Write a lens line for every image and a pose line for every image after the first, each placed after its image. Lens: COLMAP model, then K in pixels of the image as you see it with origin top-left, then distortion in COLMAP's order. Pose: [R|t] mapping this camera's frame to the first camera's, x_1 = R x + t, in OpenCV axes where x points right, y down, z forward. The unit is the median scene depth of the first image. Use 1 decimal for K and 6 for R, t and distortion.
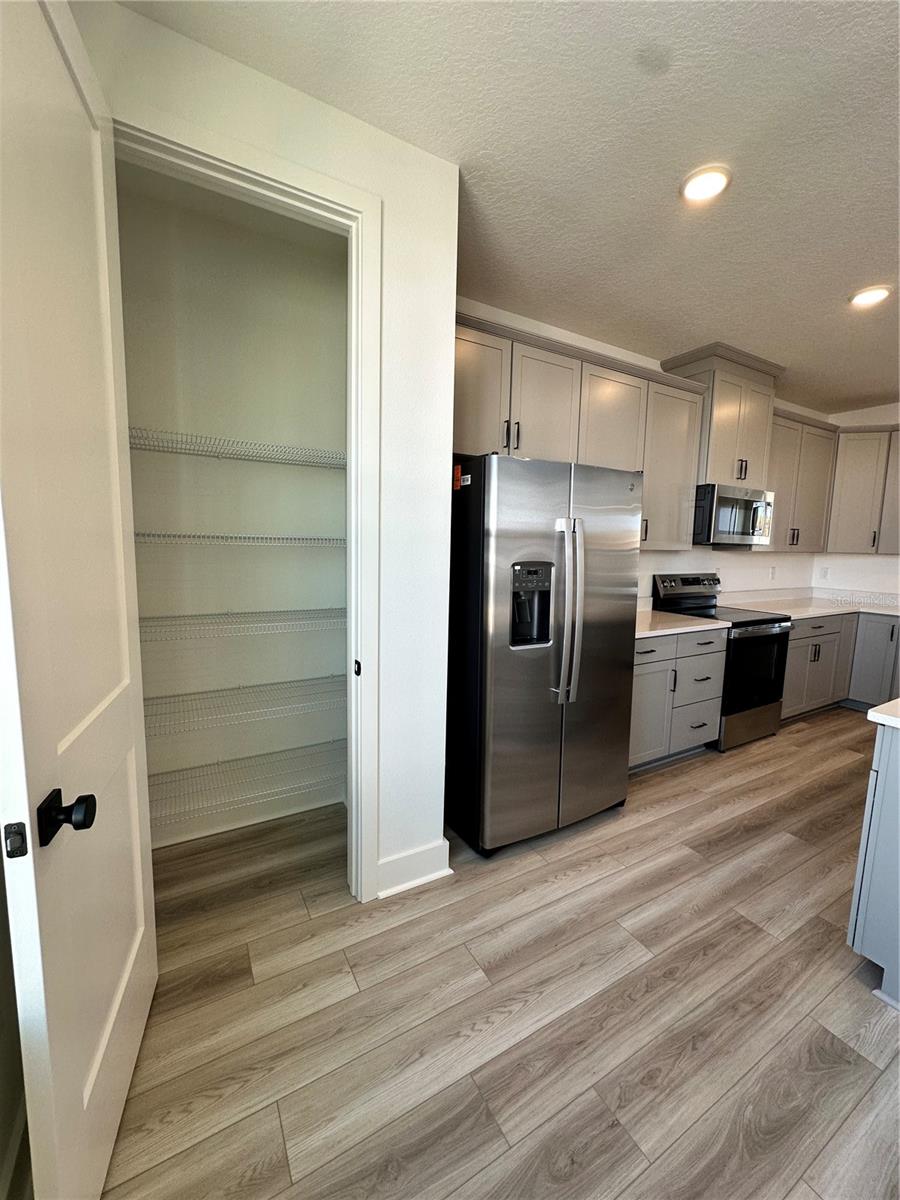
lens RADIAL K [[481.2, 0, 455.8], [0, 481.2, 593.0], [0, 0, 1]] dist [-0.000926, 0.000077]
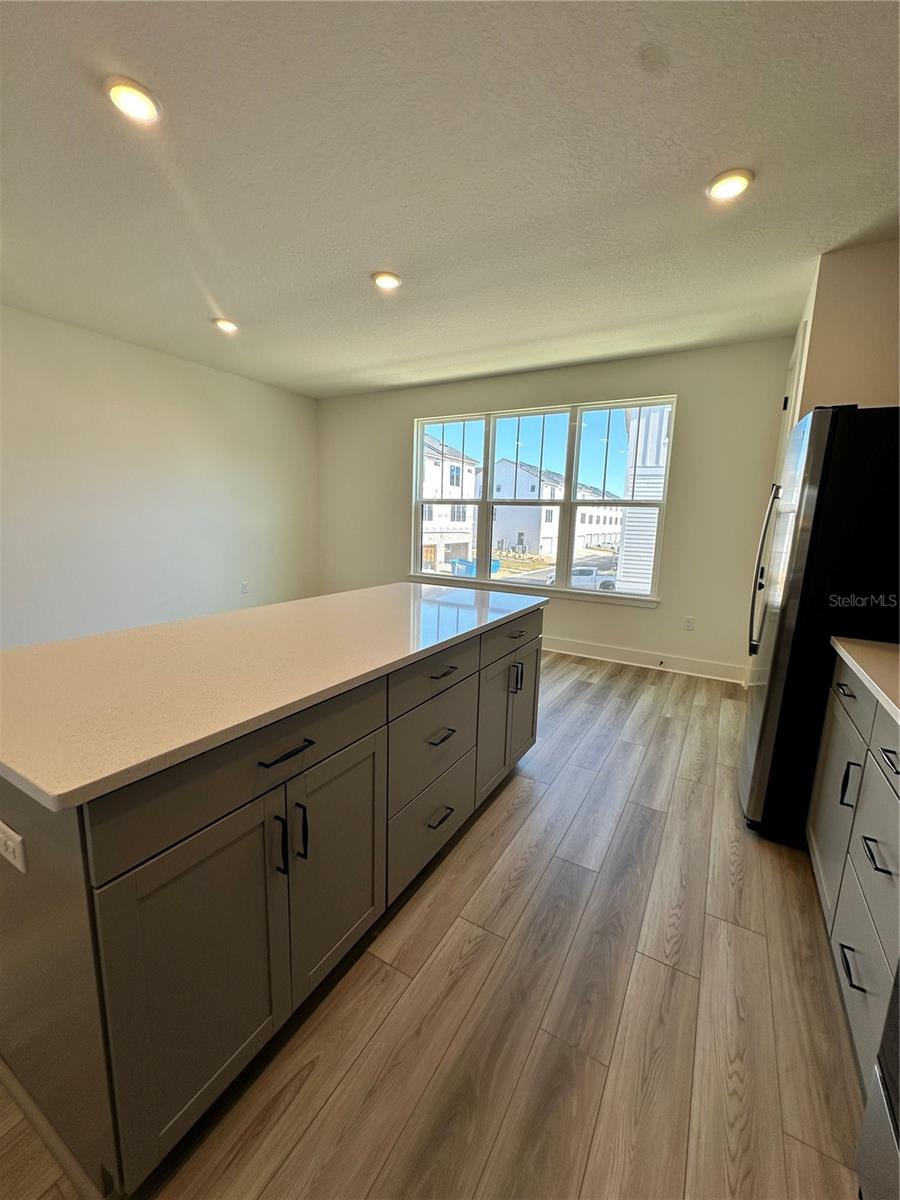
lens RADIAL K [[479.5, 0, 443.6], [0, 479.5, 596.7], [0, 0, 1]] dist [-0.005207, 0.000394]
pose [[-0.877236, 0.022606, -0.479526, 1.575548], [-0.107450, 0.964302, 0.242025, -0.107318], [0.467879, 0.263838, -0.843492, 1.778430]]
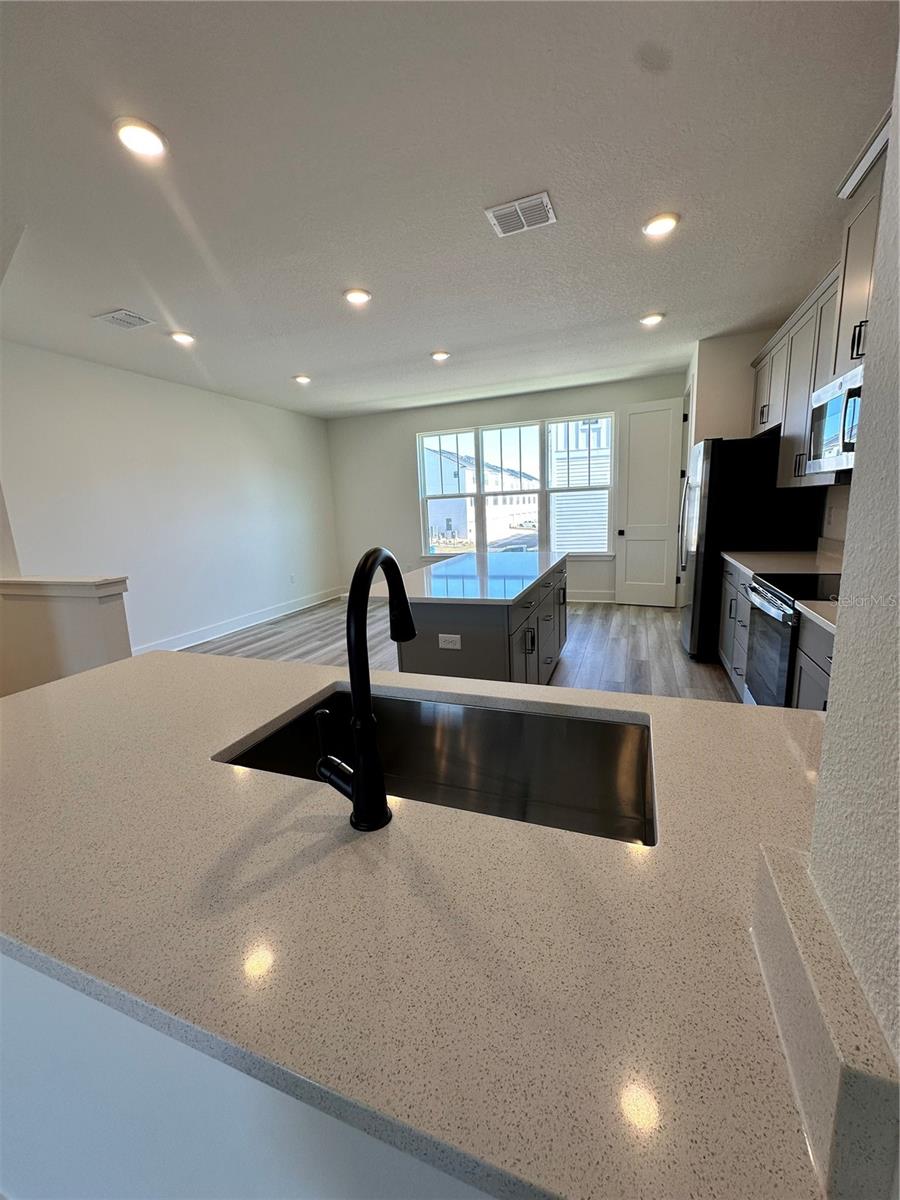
lens RADIAL K [[478.7, 0, 450.0], [0, 478.7, 600.0], [0, 0, 1]] dist [0.001506, 0.000097]
pose [[-0.782022, 0.124332, -0.610724, 2.507418], [-0.048254, 0.964880, 0.258221, -0.143549], [0.621380, 0.231404, -0.748558, 2.169163]]
